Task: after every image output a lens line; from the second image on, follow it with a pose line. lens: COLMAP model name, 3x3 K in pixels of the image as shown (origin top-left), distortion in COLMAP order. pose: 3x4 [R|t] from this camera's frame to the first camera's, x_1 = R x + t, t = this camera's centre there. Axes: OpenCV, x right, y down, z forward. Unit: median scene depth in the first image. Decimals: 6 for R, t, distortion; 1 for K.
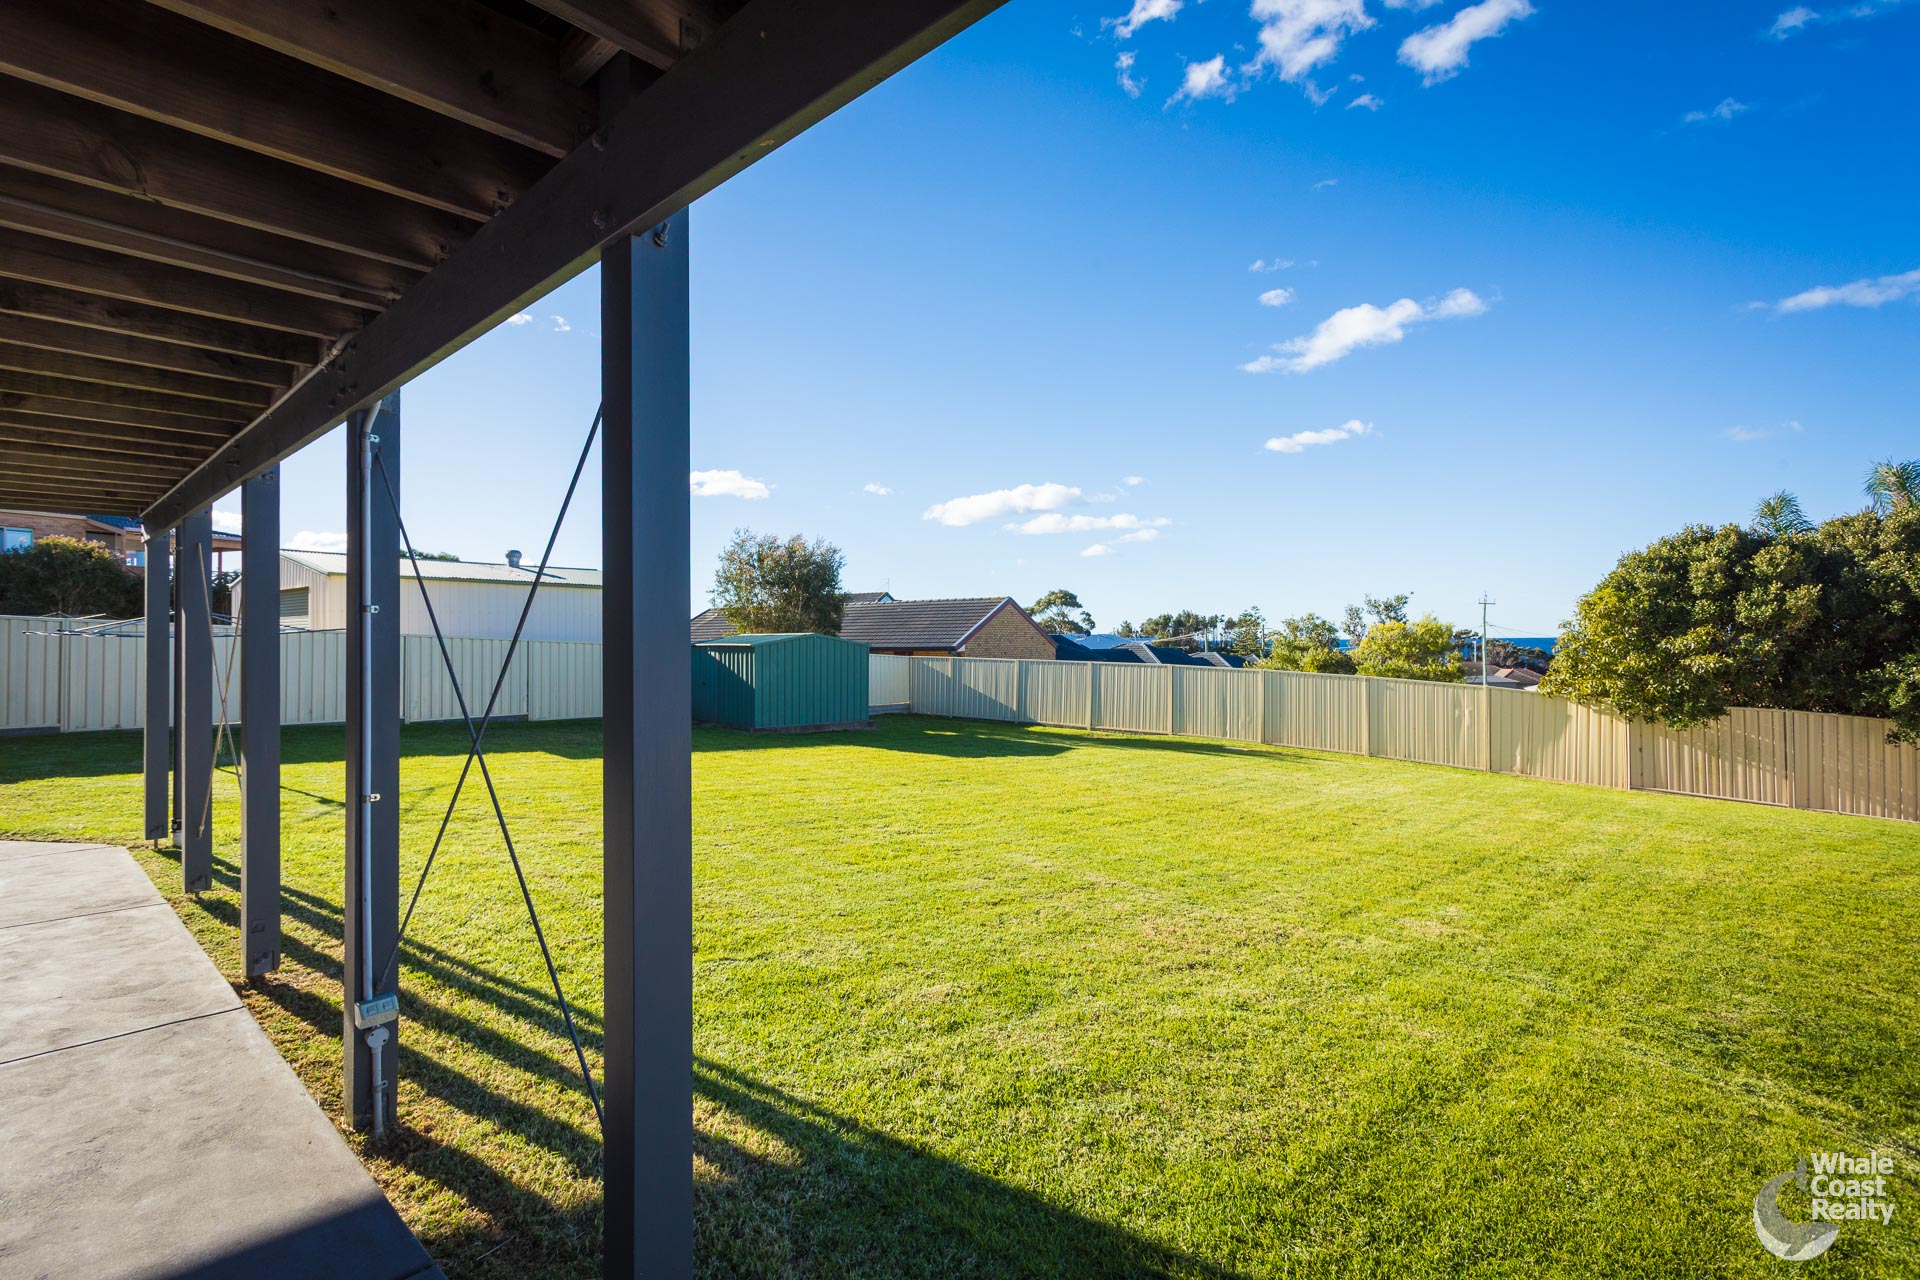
lens RADIAL K [[910.8, 0, 957.7], [0, 910.8, 635.3], [0, 0, 1]] dist [-0.000785, 0.000104]
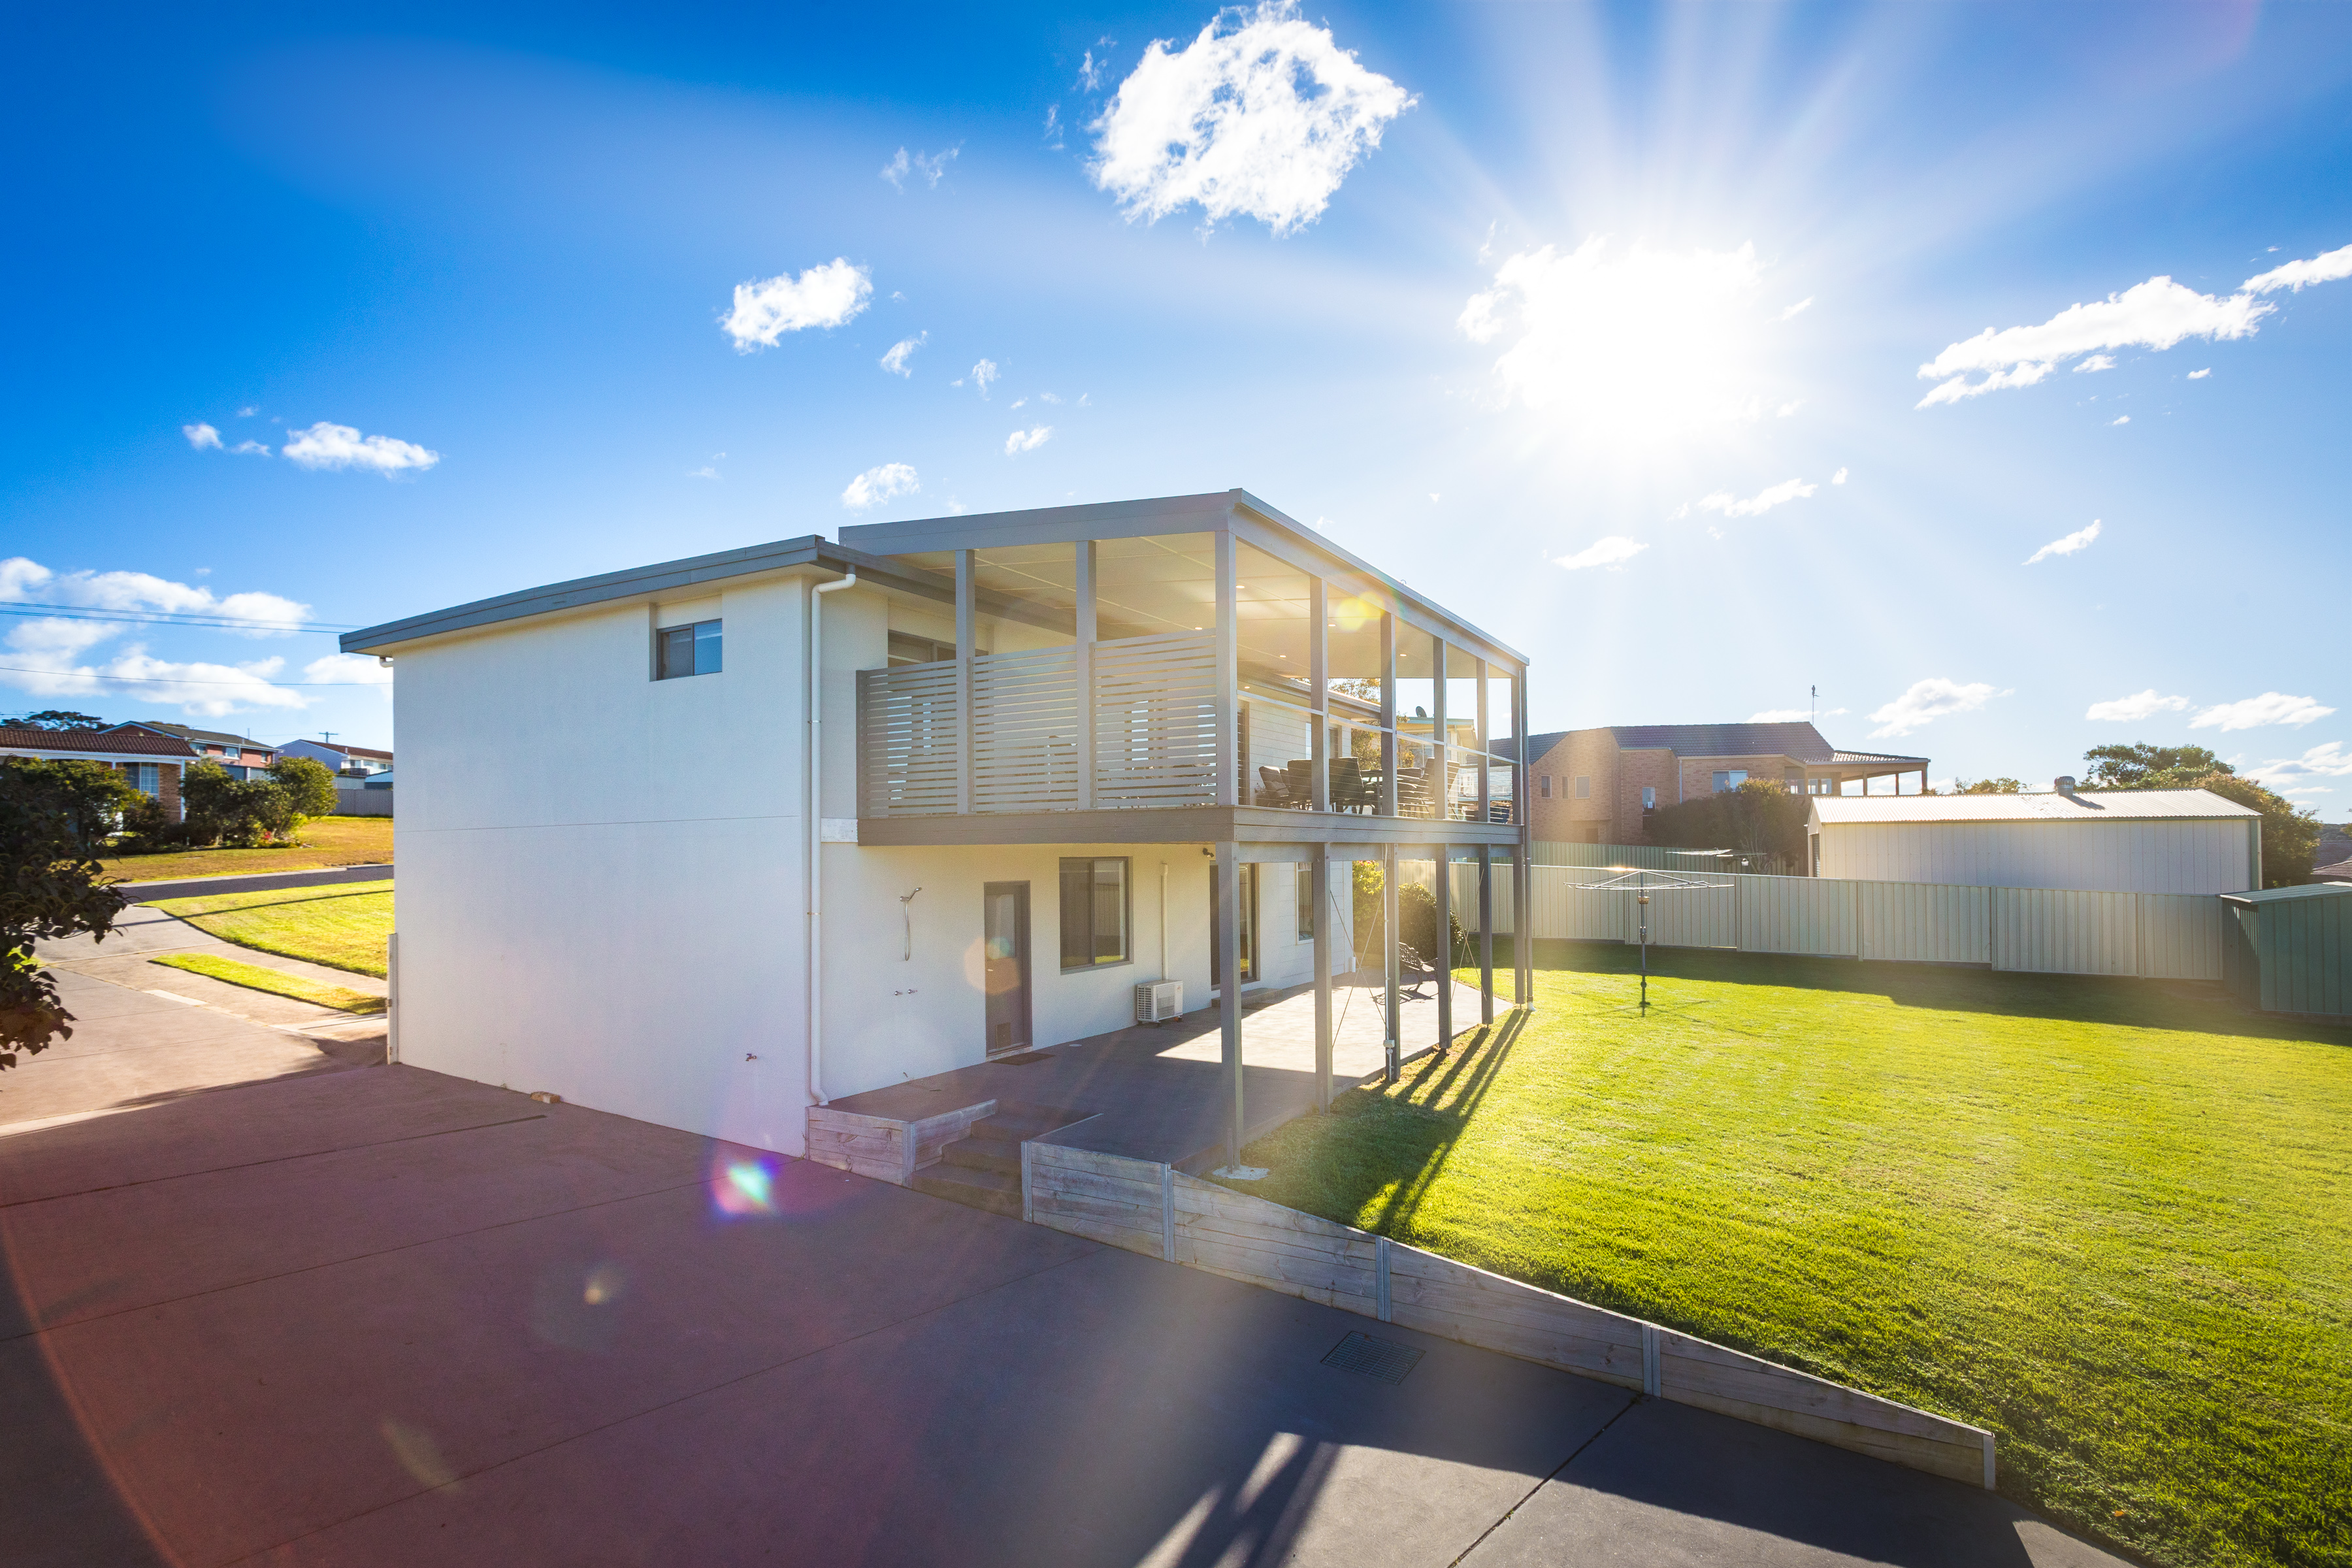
lens RADIAL K [[1115.7, 0, 1171.9], [0, 1115.7, 796.3], [0, 0, 1]] dist [-0.000785, 0.000104]
pose [[0.195121, -0.040385, -0.979947, 0.553569], [0.012187, 0.999175, -0.038751, -0.057508], [0.980703, -0.004381, 0.195452, -0.101615]]
